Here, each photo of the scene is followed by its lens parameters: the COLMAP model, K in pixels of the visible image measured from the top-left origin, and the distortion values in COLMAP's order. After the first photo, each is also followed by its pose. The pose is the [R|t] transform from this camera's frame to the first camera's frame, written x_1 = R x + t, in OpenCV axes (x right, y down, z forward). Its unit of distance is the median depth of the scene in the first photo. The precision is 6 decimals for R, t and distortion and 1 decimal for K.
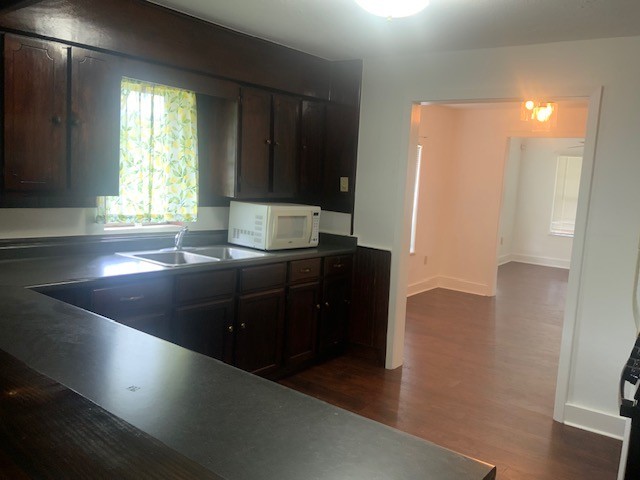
lens RADIAL K [[538.9, 0, 318.4], [0, 538.9, 241.3], [0, 0, 1]] dist [0.019476, -0.002252]
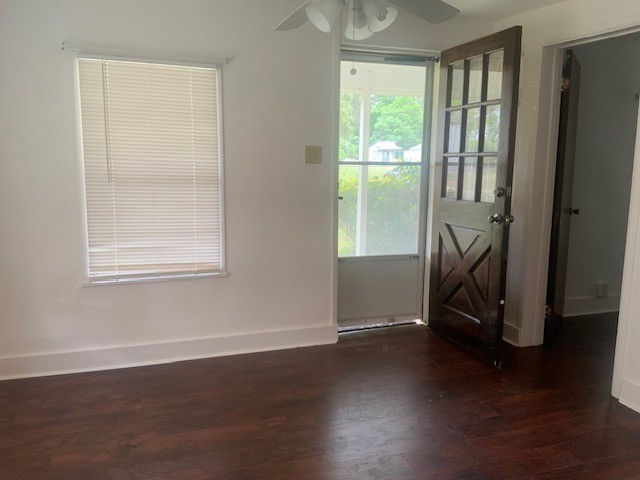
lens RADIAL K [[538.9, 0, 318.1], [0, 538.9, 243.2], [0, 0, 1]] dist [0.019476, -0.002252]
pose [[0.540086, -0.173139, 0.823608, 0.326705], [0.121873, 0.984385, 0.127019, -0.097107], [-0.832739, 0.031775, 0.552753, 0.997908]]
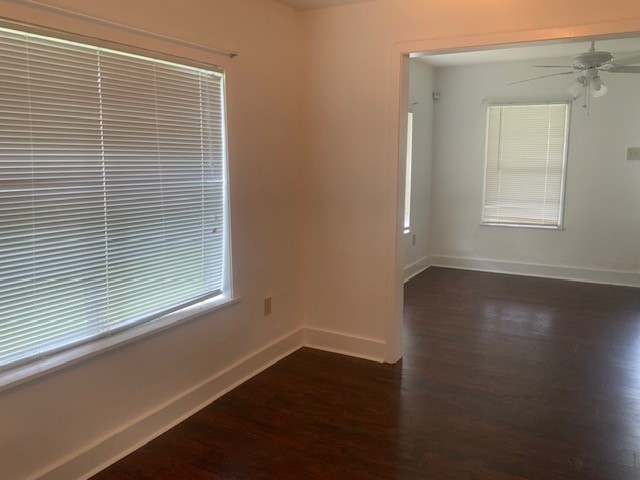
lens RADIAL K [[538.9, 0, 320.5], [0, 538.9, 241.0], [0, 0, 1]] dist [0.019476, -0.002252]
pose [[0.988119, -0.073509, 0.134974, 0.201203], [0.068761, 0.996851, 0.039508, -0.048323], [-0.137453, -0.029758, 0.990061, 0.532129]]
